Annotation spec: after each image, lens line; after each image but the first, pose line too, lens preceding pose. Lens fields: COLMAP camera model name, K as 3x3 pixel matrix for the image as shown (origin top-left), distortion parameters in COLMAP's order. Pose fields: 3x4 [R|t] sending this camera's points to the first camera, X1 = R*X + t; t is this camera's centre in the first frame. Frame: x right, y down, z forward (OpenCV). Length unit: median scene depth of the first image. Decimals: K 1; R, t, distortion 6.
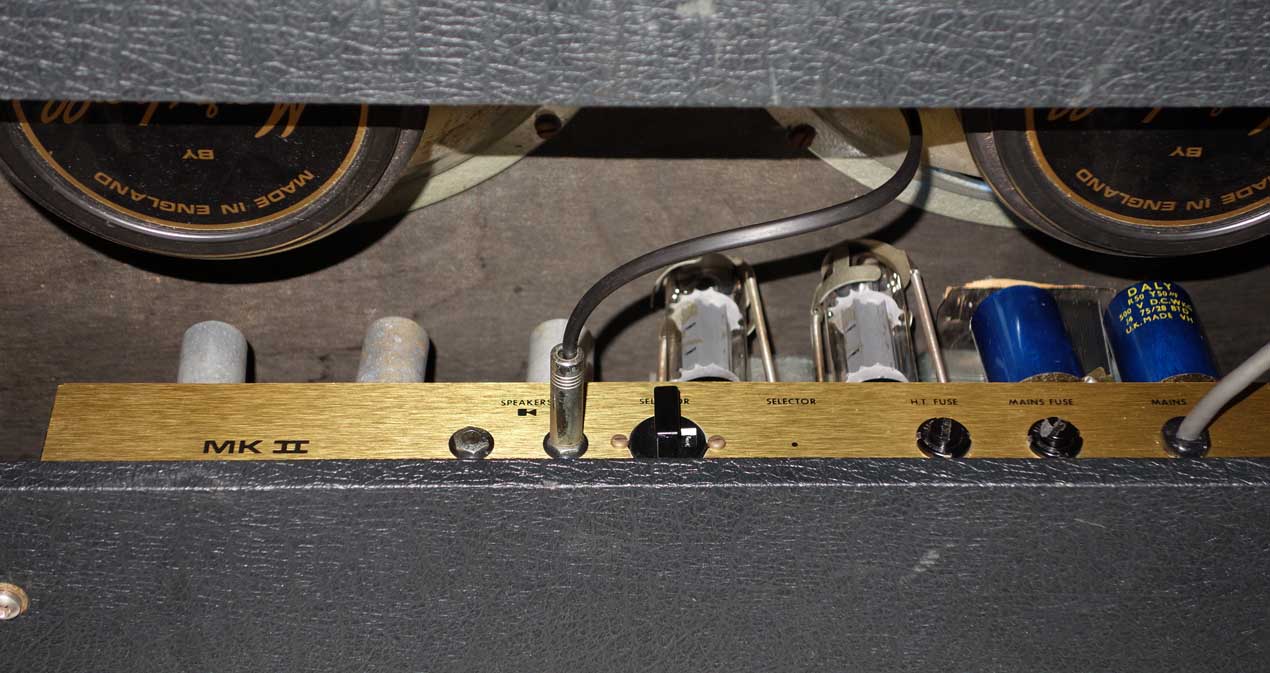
lens RADIAL K [[2172.3, 0, 635.0], [0, 2172.3, 336.5], [0, 0, 1]] dist [0.051239, -0.196709]
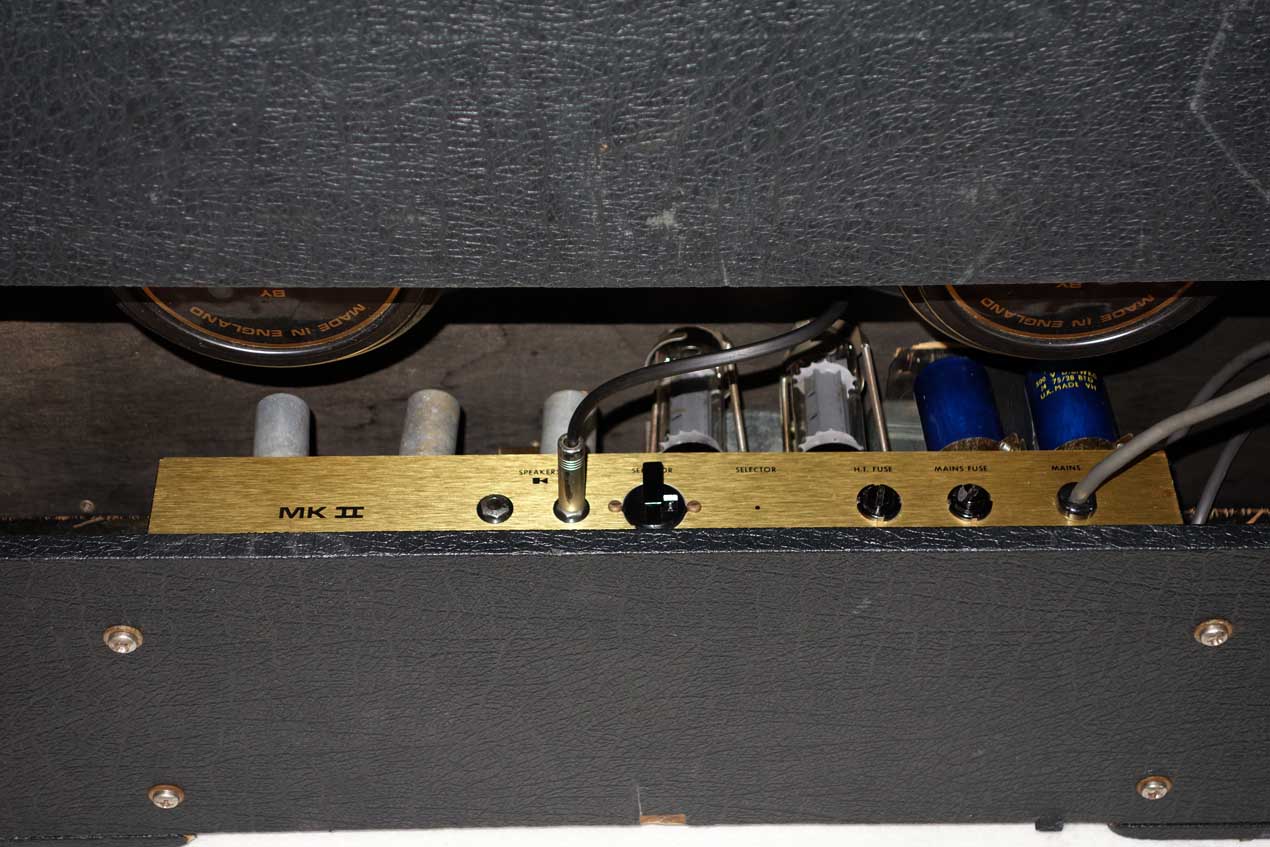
lens RADIAL K [[2161.0, 0, 635.0], [0, 2161.0, 423.5], [0, 0, 1]] dist [0.030564, 0.041984]
pose [[0.999858, -0.003951, -0.016364, 0.025941], [0.005442, 0.995738, 0.092066, -0.118372], [0.015930, -0.092142, 0.995618, -0.229674]]
